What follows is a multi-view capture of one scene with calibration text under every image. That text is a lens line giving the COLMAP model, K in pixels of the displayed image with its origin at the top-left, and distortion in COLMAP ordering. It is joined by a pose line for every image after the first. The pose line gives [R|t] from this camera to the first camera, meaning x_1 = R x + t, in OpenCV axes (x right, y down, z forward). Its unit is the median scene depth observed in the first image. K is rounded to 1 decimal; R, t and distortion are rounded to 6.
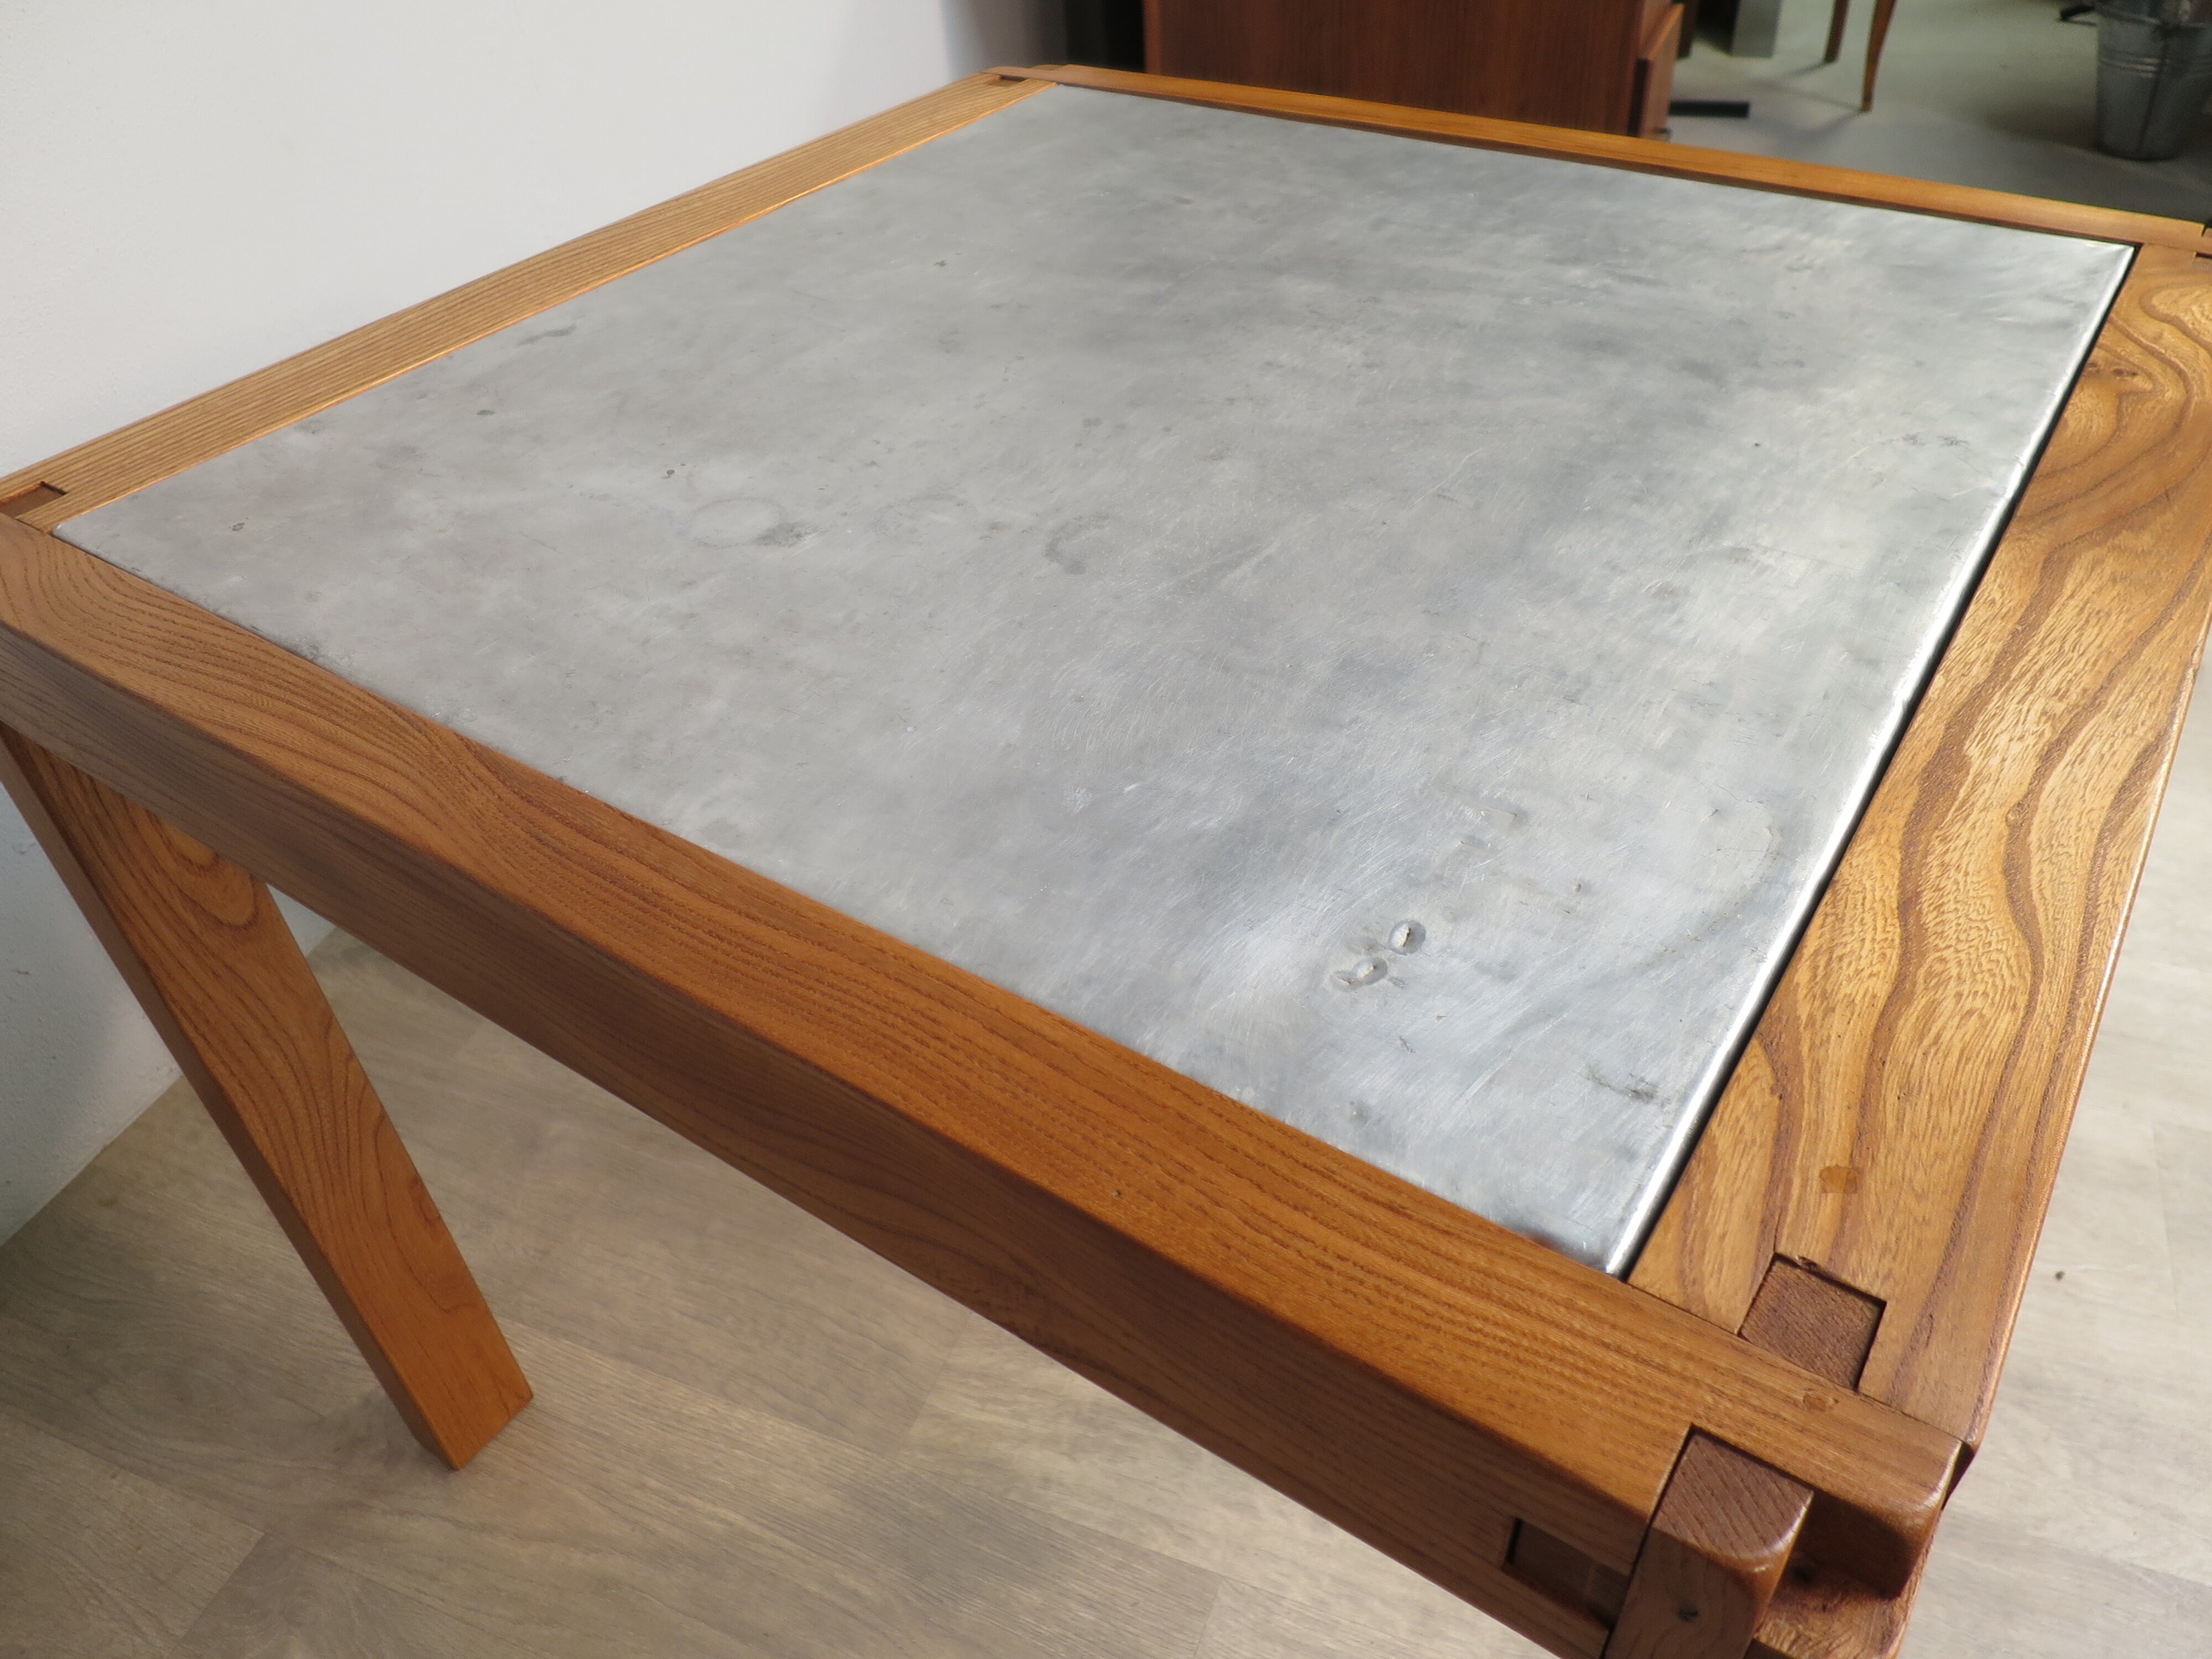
lens RADIAL K [[1595.7, 0, 1106.0], [0, 1595.7, 829.5], [0, 0, 1]] dist [-0.051695, 0.009882]
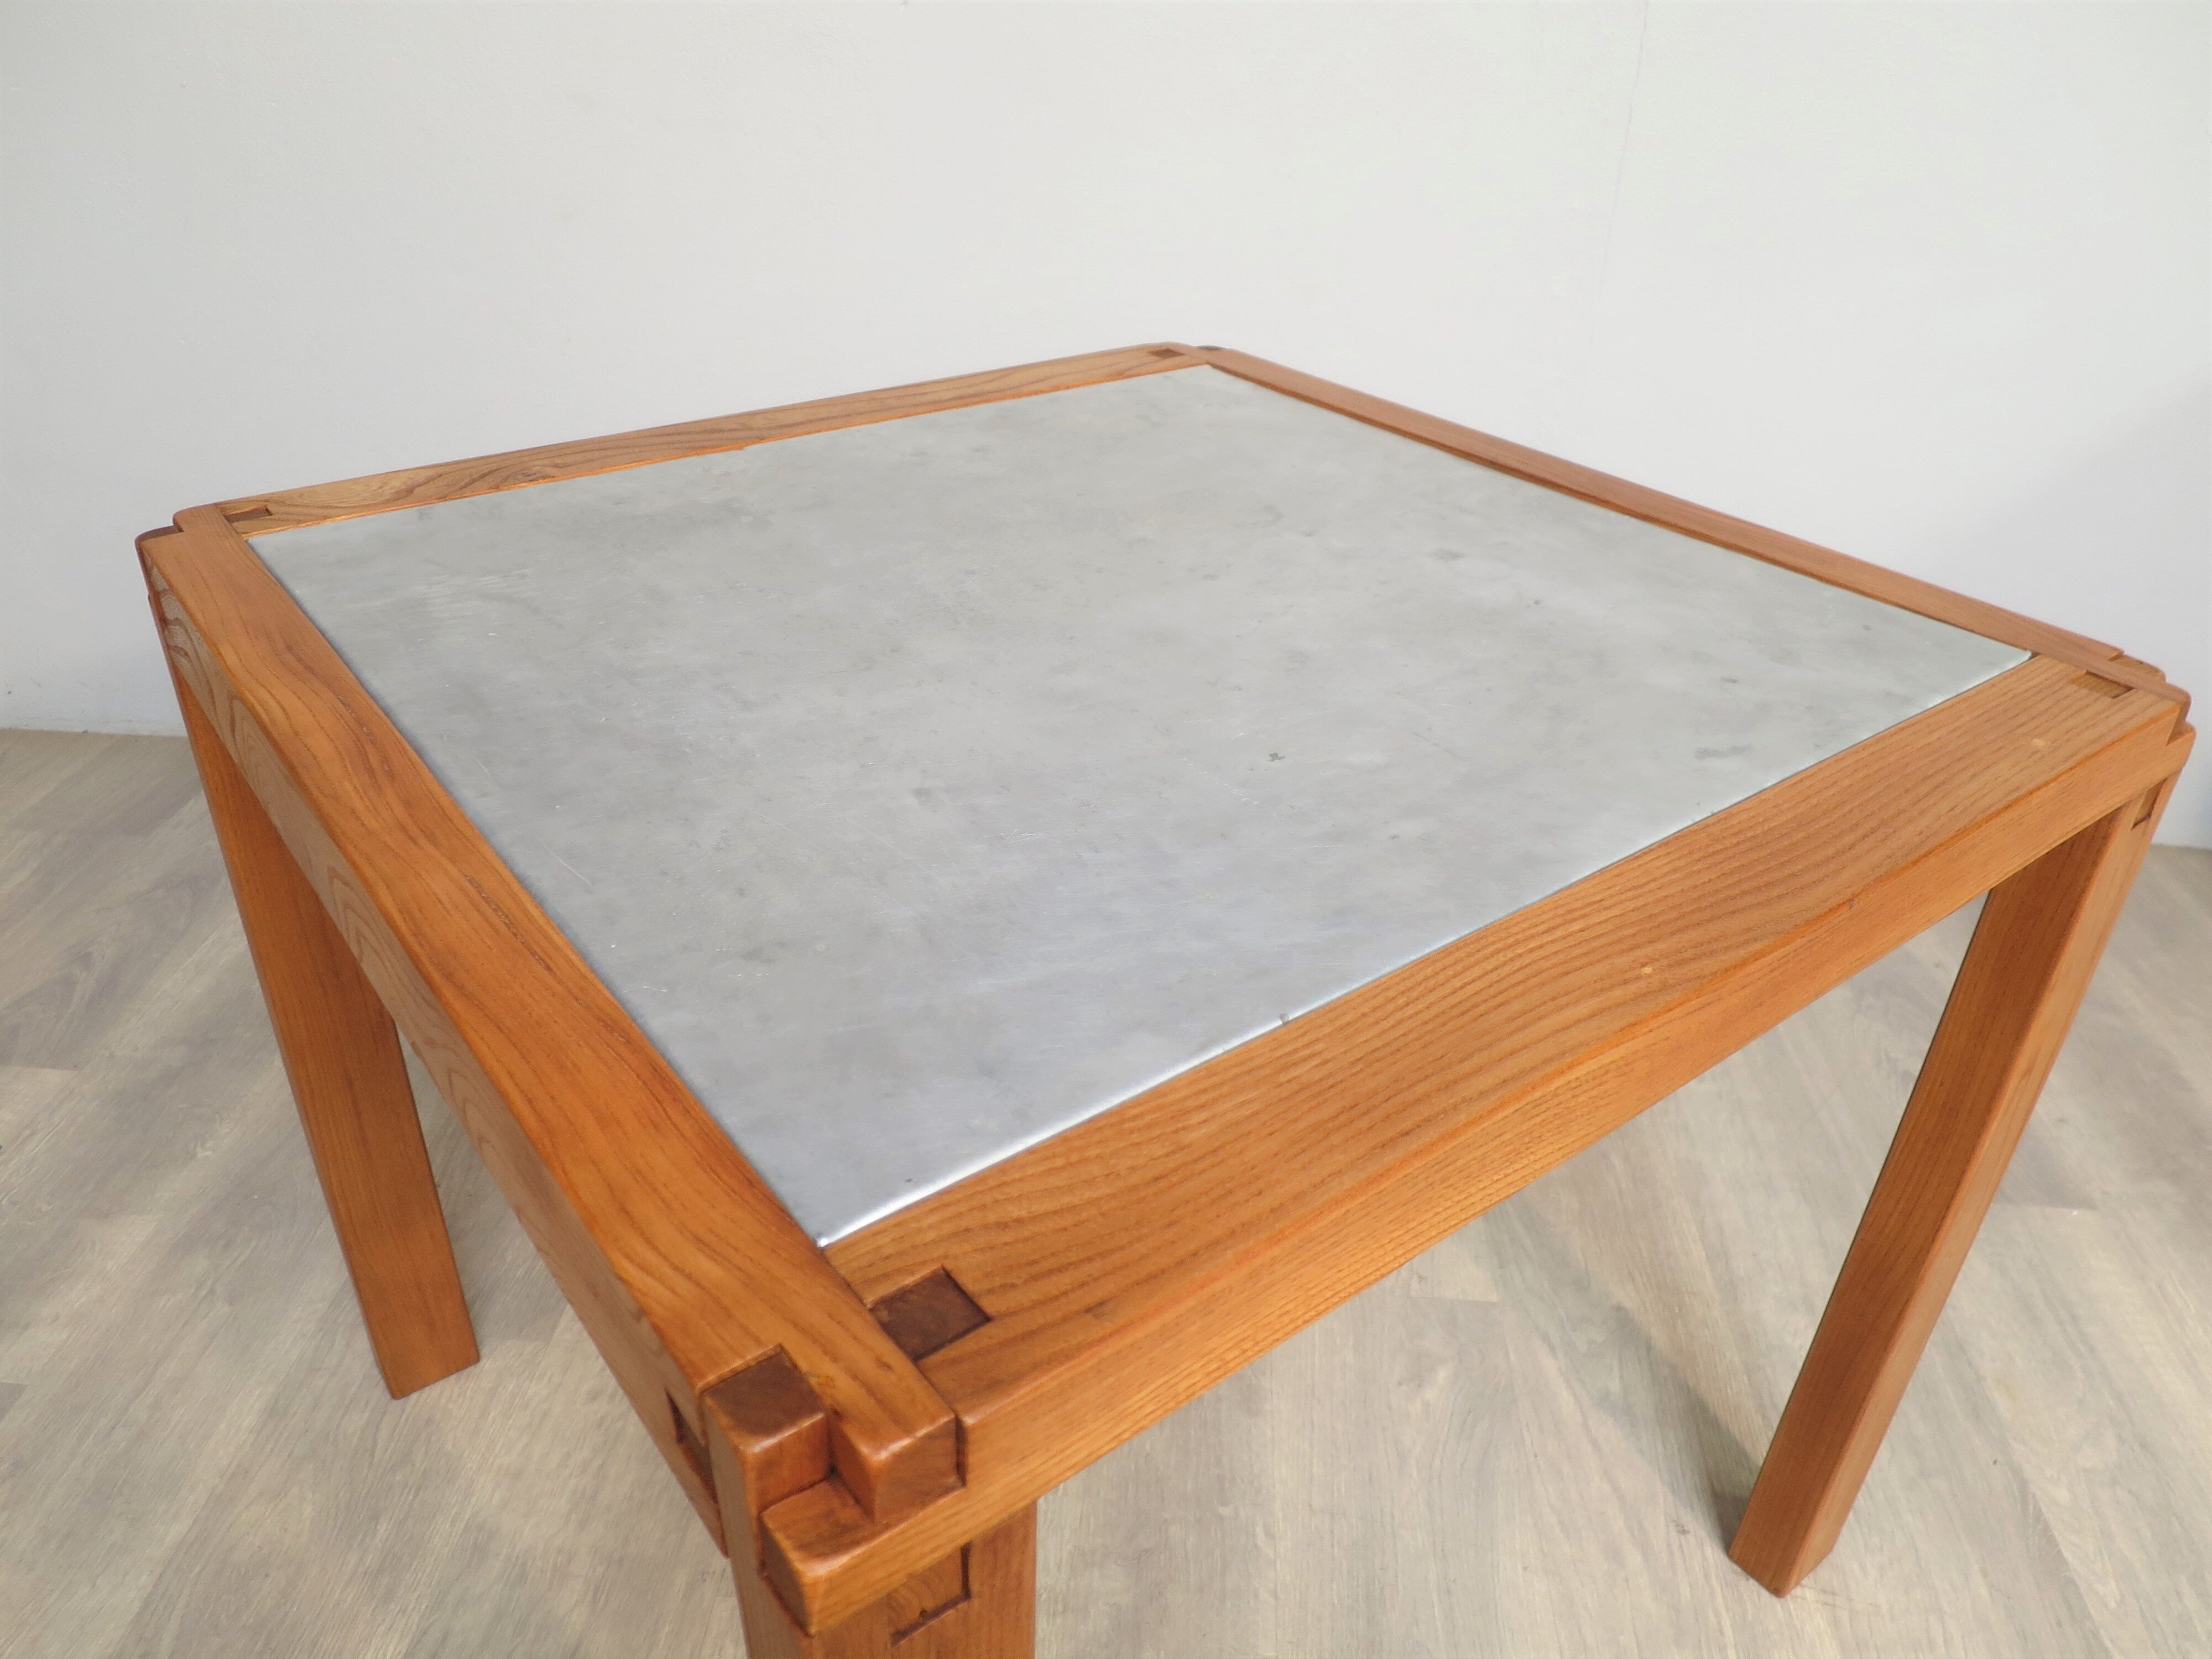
lens RADIAL K [[1595.7, 0, 1106.0], [0, 1595.7, 829.5], [0, 0, 1]] dist [-0.051695, 0.009882]
pose [[-0.952124, -0.137384, 0.273104, -0.337857], [0.206719, 0.368825, 0.906221, -1.496414], [-0.225228, 0.919290, -0.322767, 1.770970]]
